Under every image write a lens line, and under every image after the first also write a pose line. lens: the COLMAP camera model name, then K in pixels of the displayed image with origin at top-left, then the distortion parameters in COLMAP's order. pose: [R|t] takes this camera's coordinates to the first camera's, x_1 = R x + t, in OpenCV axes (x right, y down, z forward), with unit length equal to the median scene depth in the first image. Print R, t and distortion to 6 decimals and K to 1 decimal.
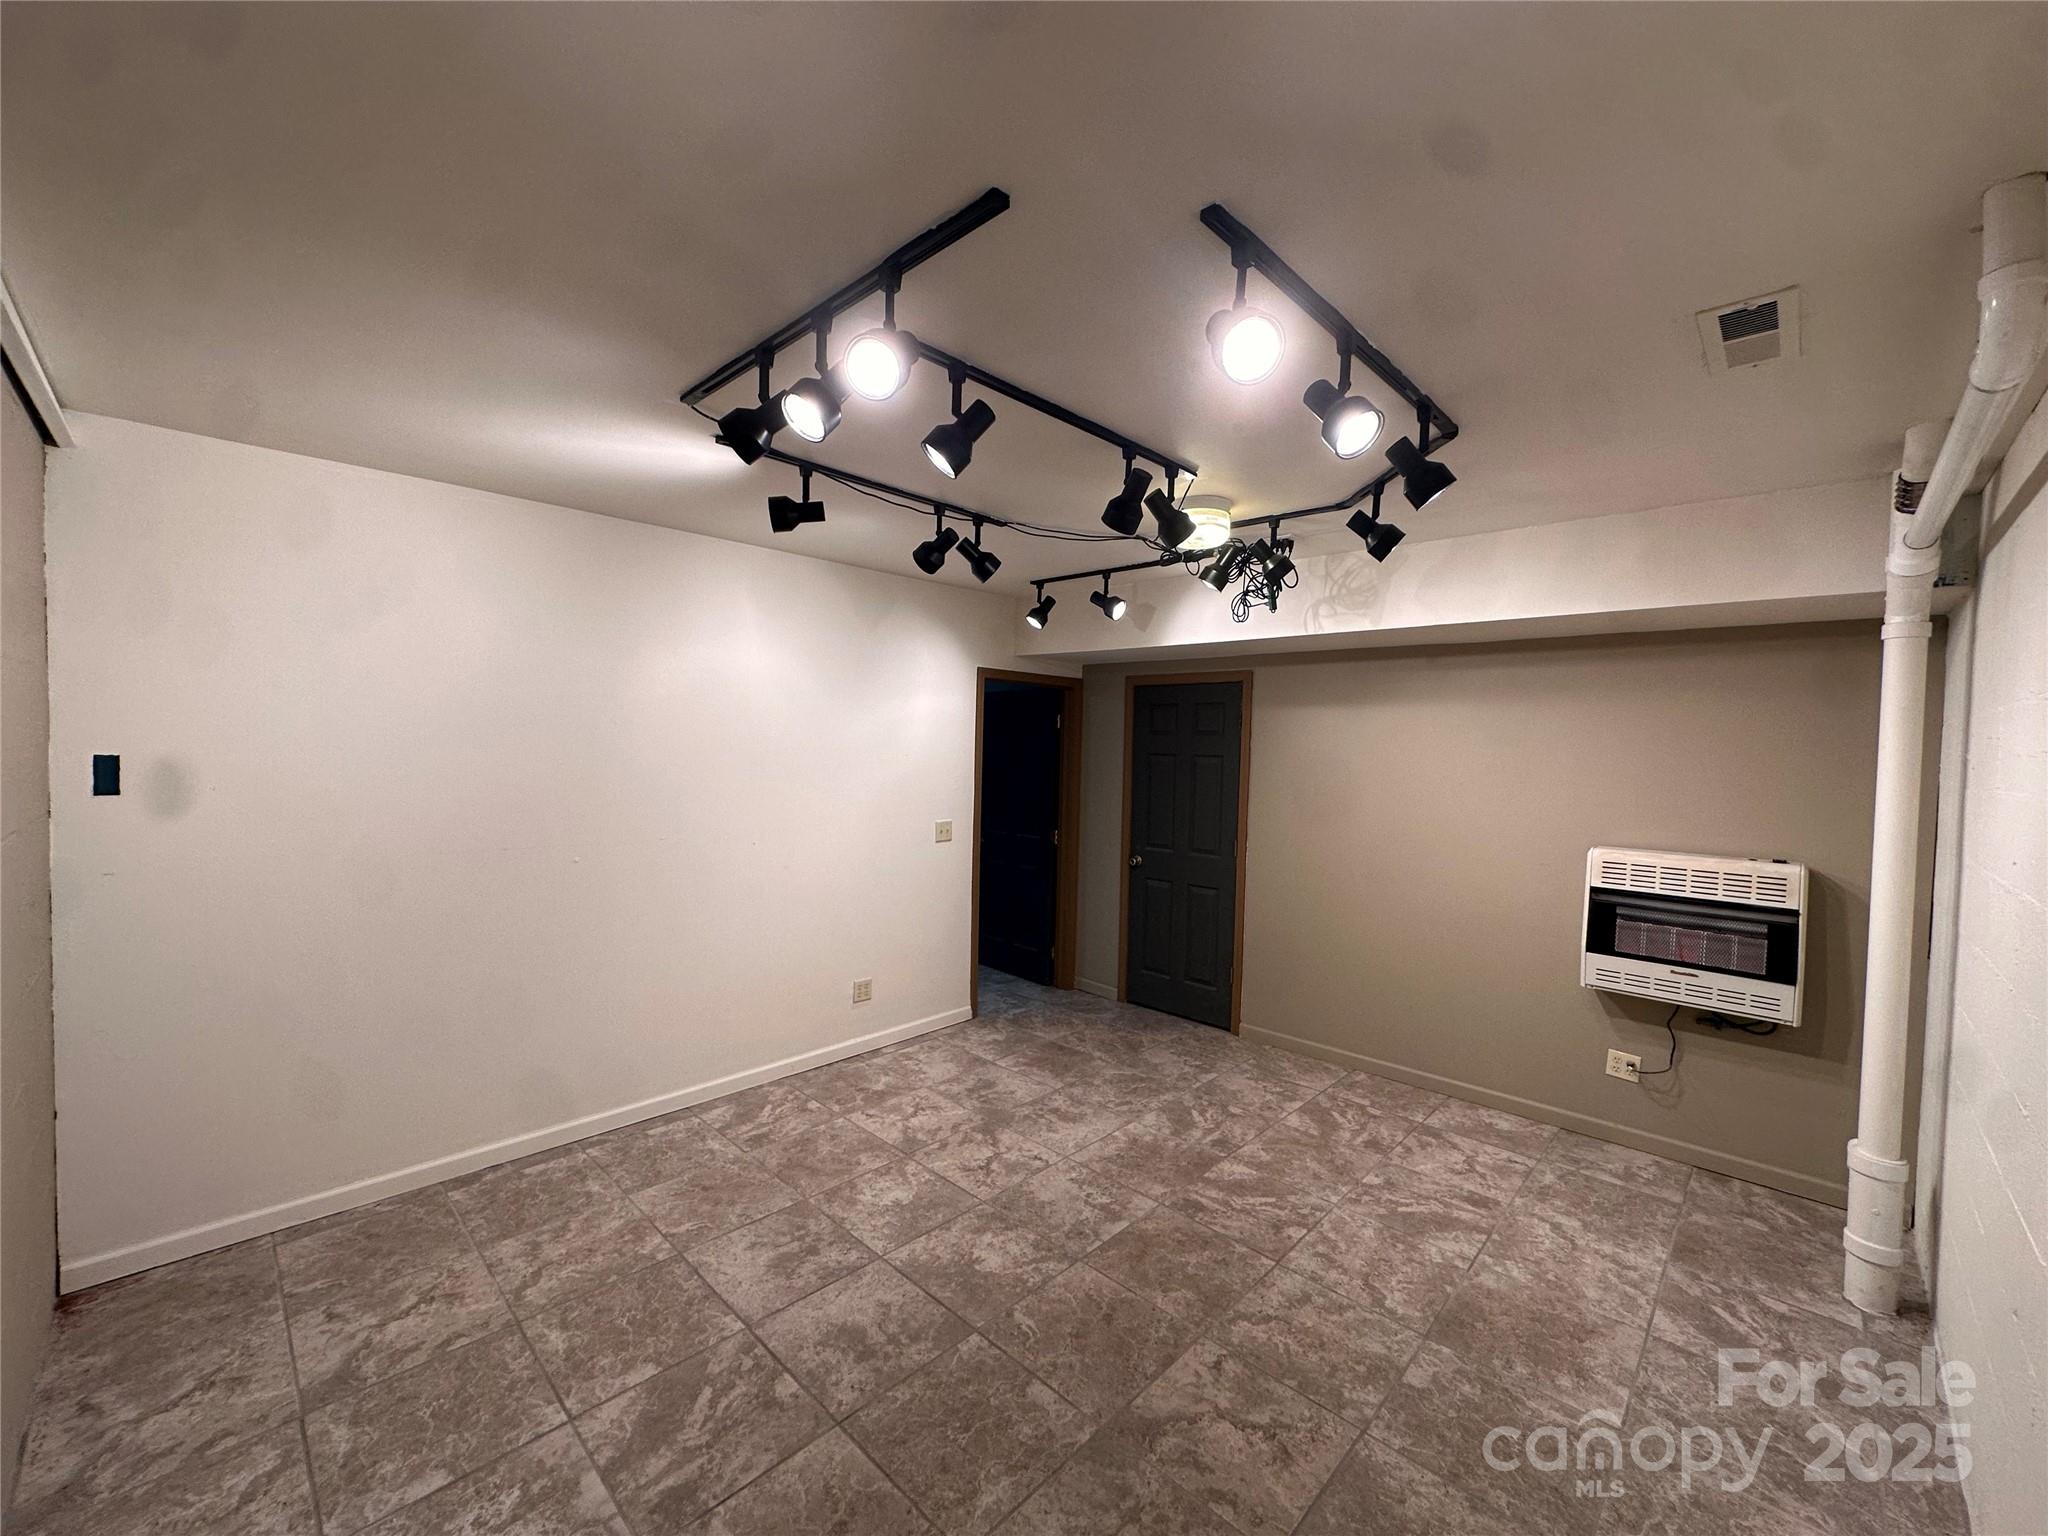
lens RADIAL K [[818.7, 0, 1022.5], [0, 818.7, 768.8], [0, 0, 1]] dist [0.001016, 0.000952]
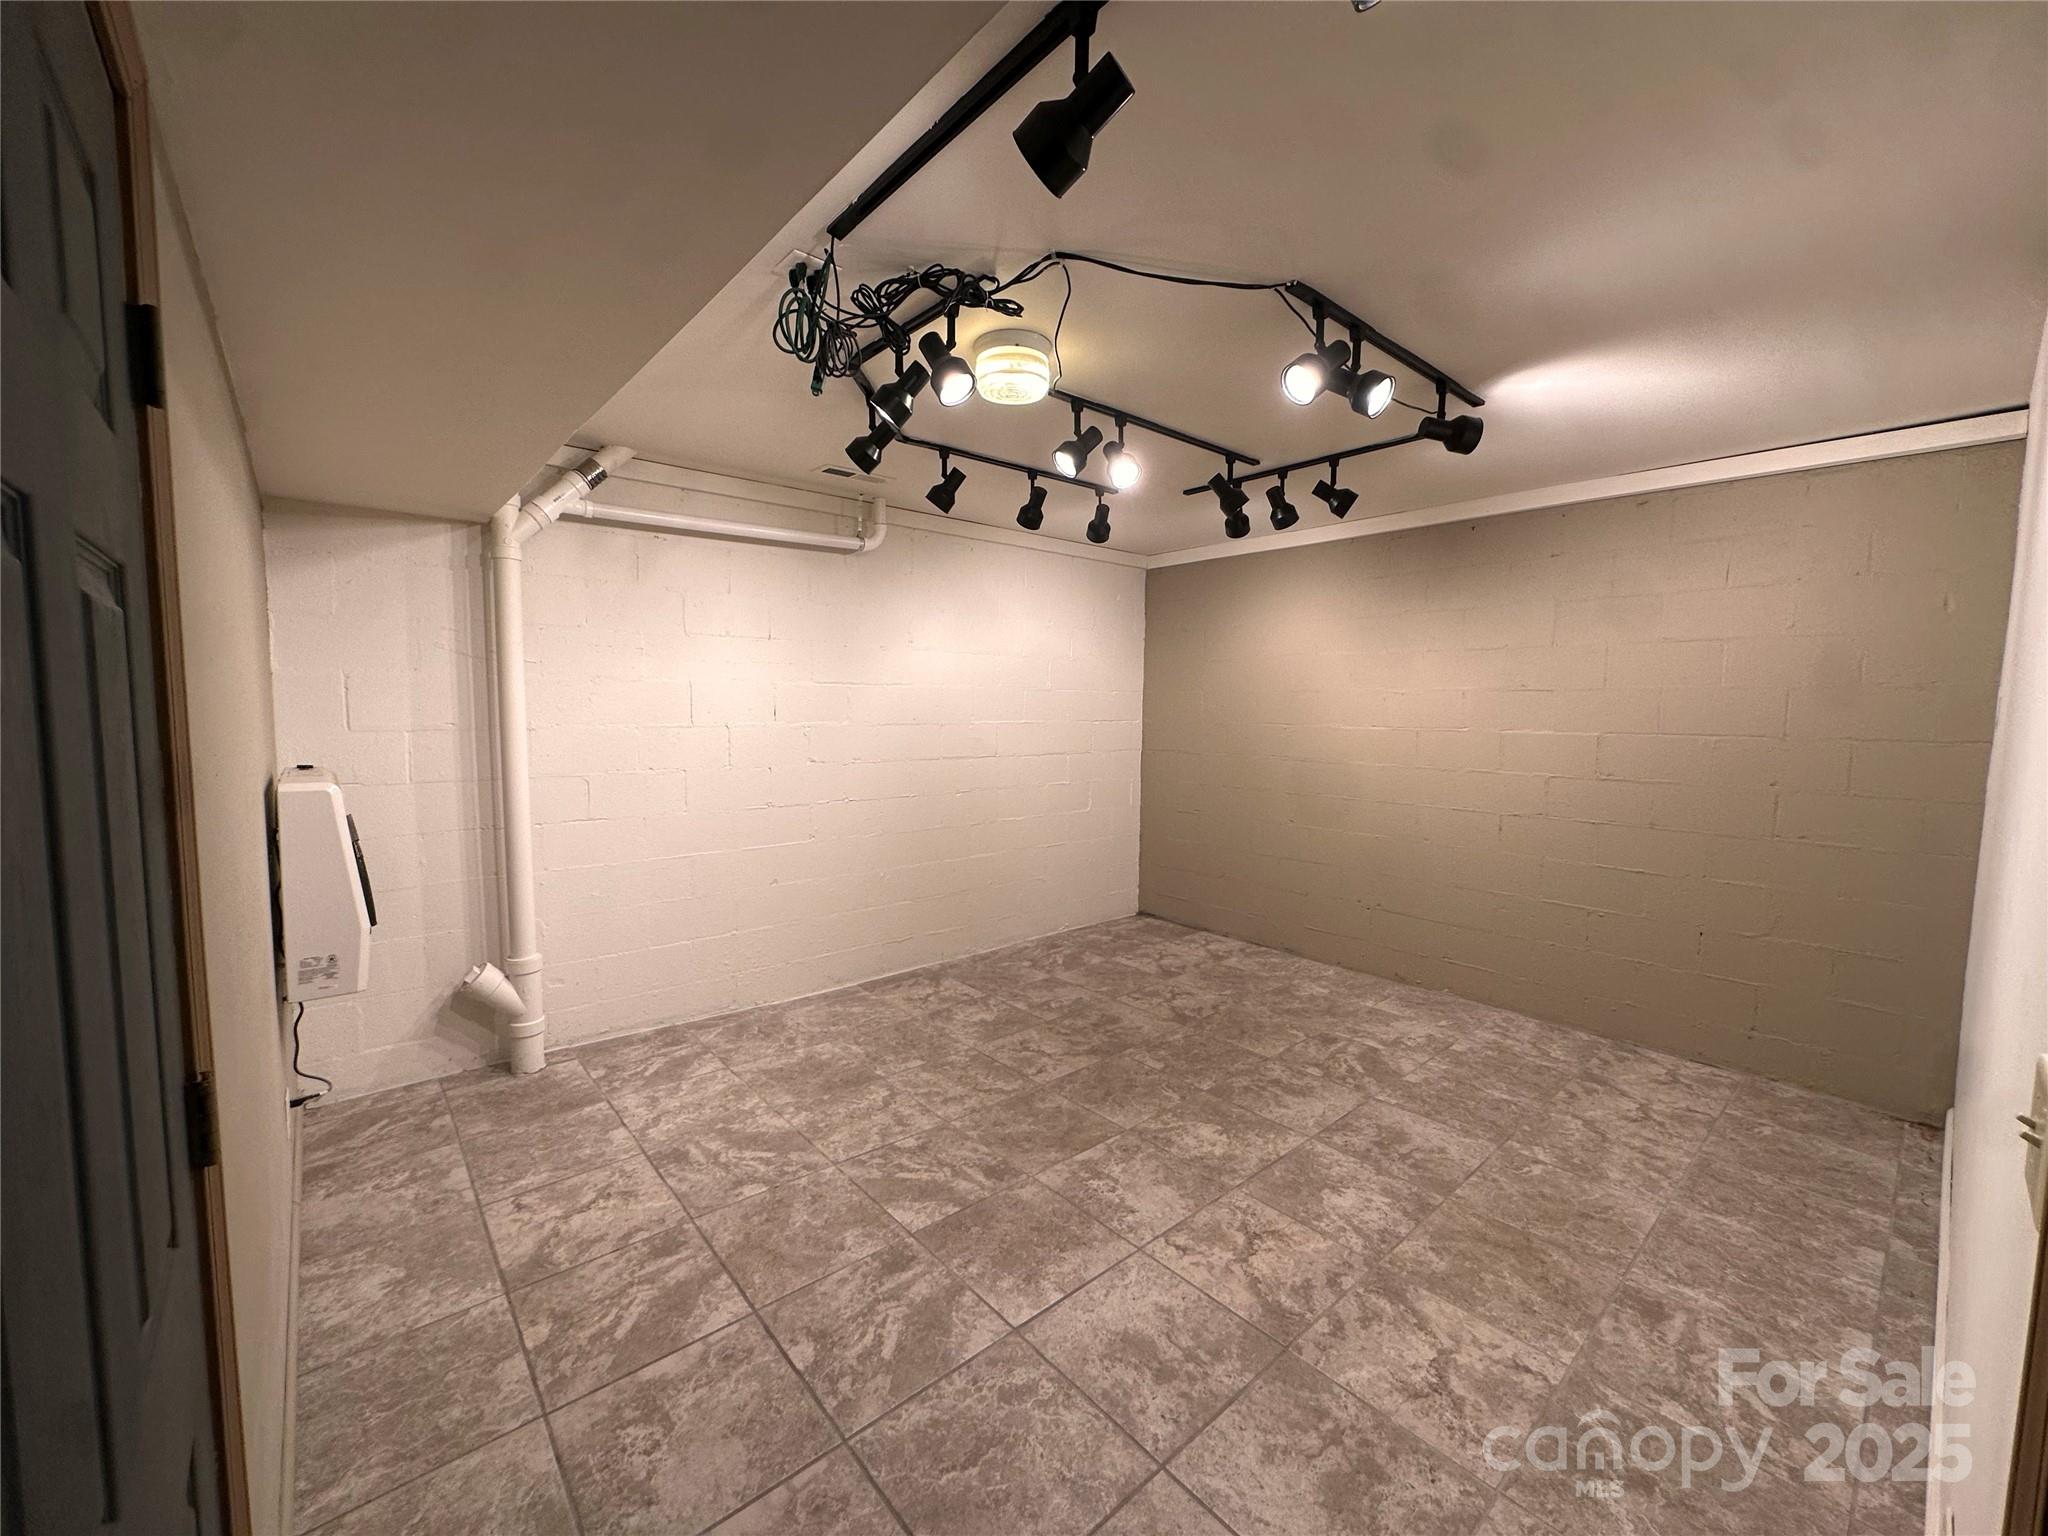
lens RADIAL K [[818.7, 0, 1026.3], [0, 818.7, 767.9], [0, 0, 1]] dist [0.001016, 0.000952]
pose [[-0.996006, -0.040140, 0.079749, 0.122607], [-0.030946, 0.993074, 0.113344, -0.004256], [-0.083746, 0.110423, -0.990350, 1.832485]]
